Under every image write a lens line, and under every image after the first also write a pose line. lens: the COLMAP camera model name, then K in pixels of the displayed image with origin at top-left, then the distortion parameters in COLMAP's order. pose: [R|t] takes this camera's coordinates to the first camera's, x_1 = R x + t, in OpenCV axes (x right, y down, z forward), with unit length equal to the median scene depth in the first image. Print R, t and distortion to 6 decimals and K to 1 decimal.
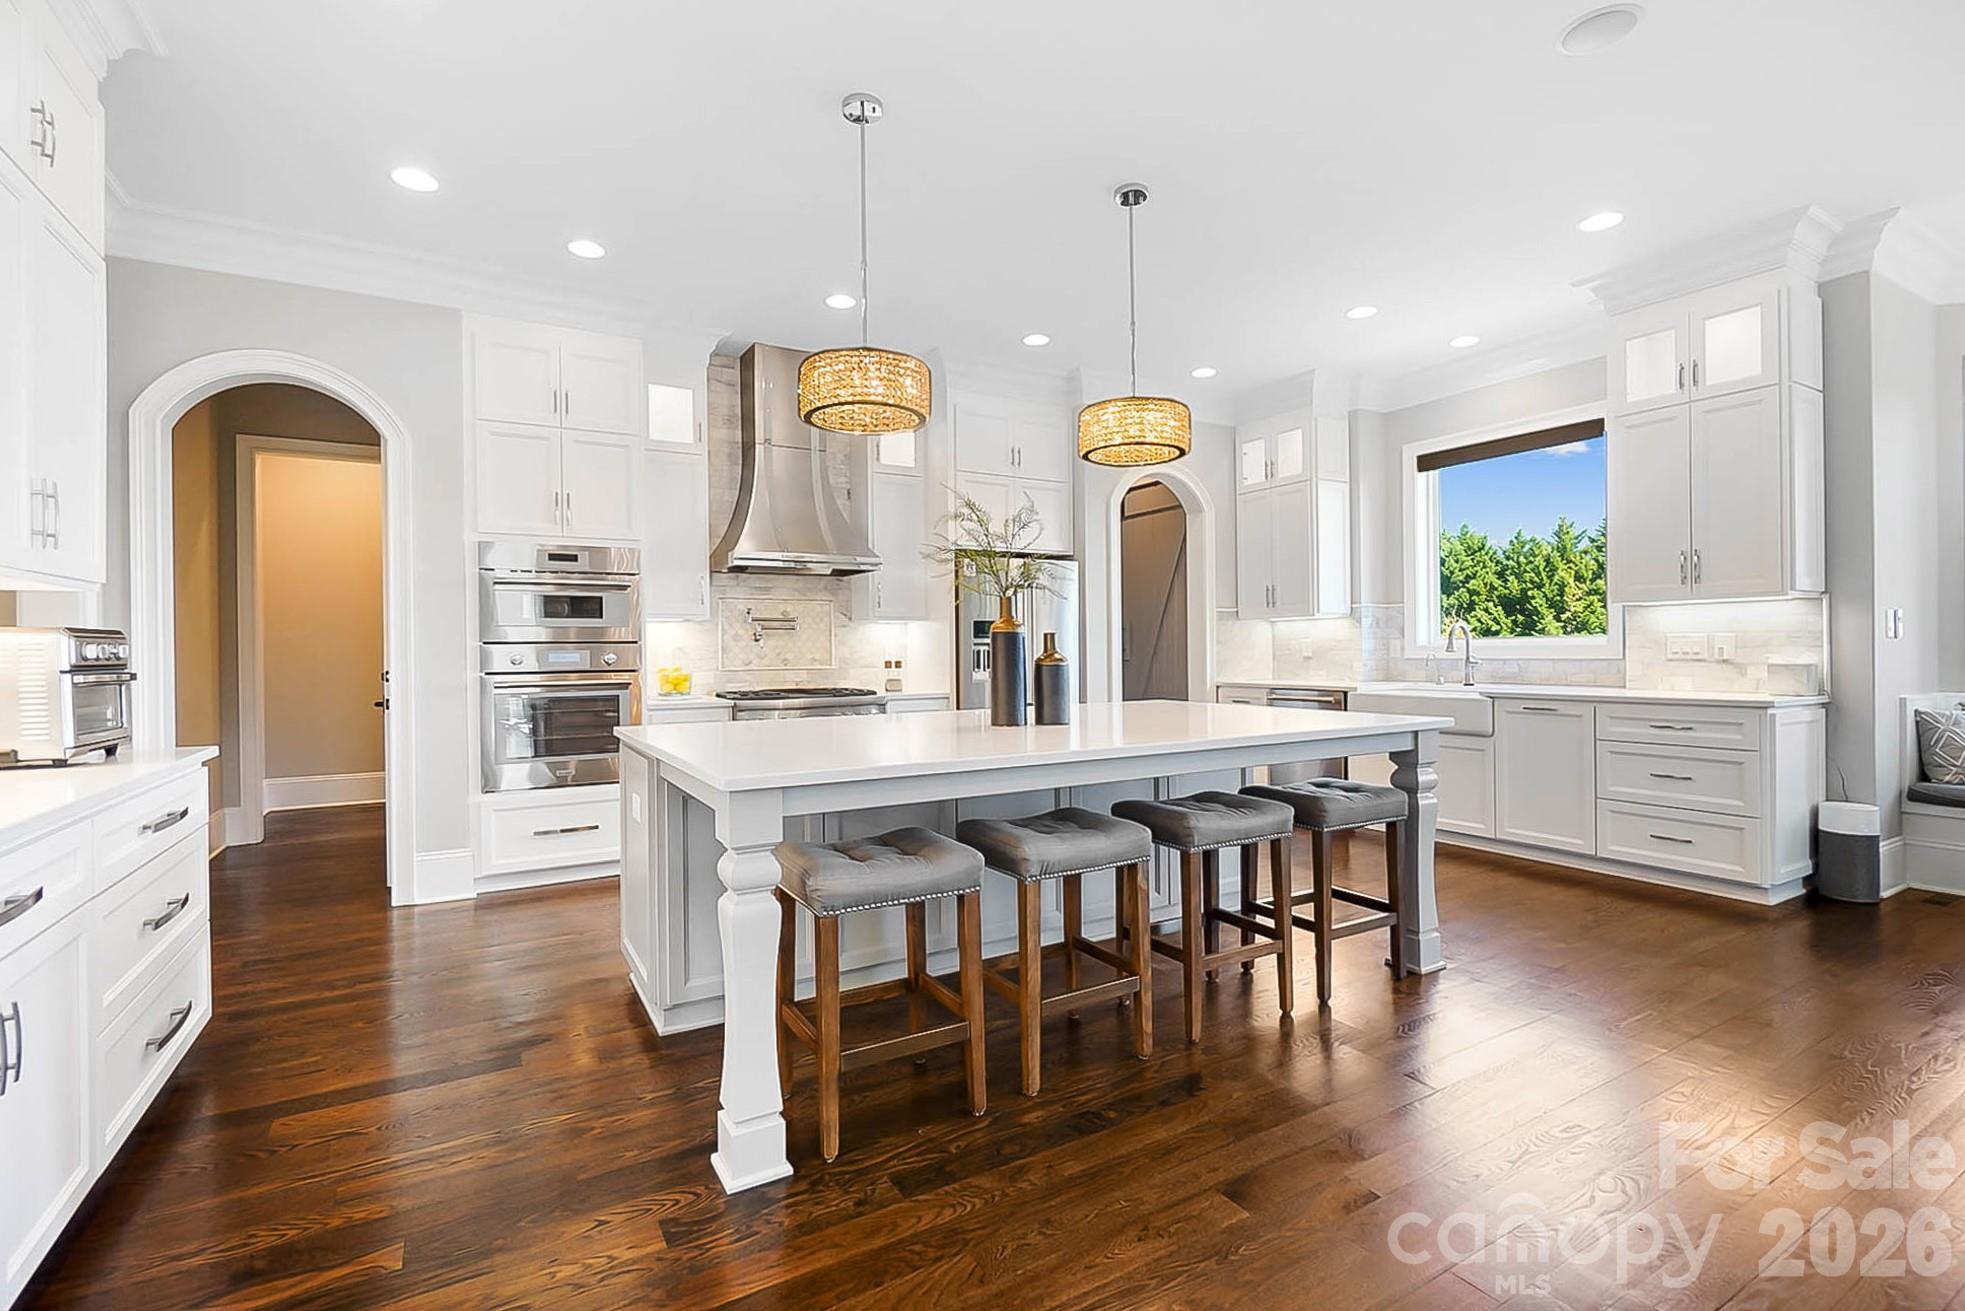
lens RADIAL K [[881.6, 0, 974.8], [0, 881.6, 653.3], [0, 0, 1]] dist [0.003268, -0.000261]
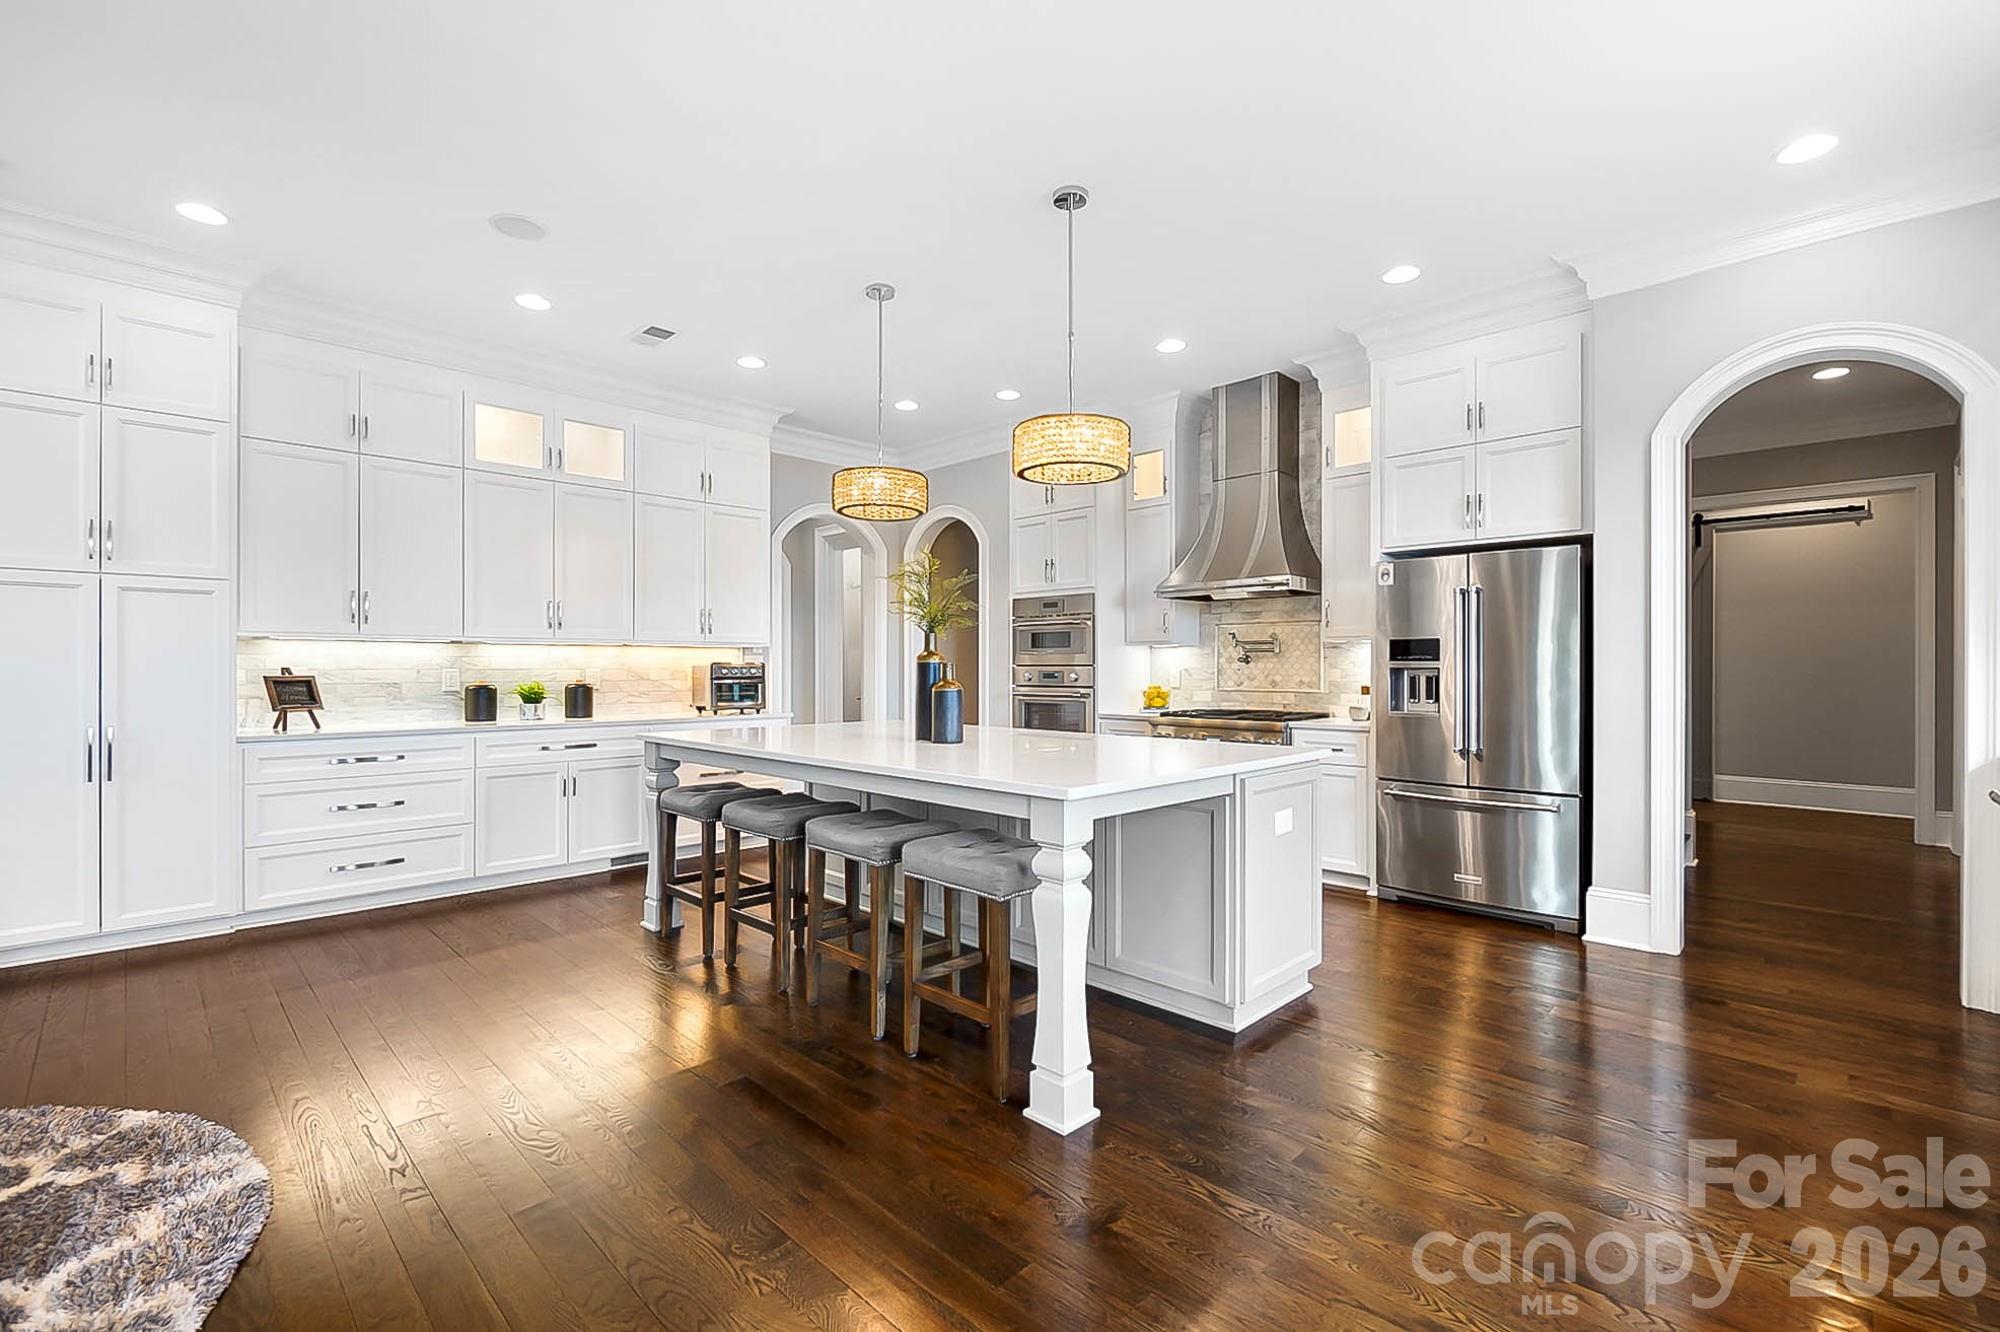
lens RADIAL K [[897.3, 0, 992.1], [0, 897.3, 663.7], [0, 0, 1]] dist [0.003268, -0.000261]
pose [[0.253186, 0.007358, -0.967390, 0.913772], [-0.006754, 0.999960, 0.005838, -0.022898], [0.967394, 0.005055, 0.253225, 0.567786]]
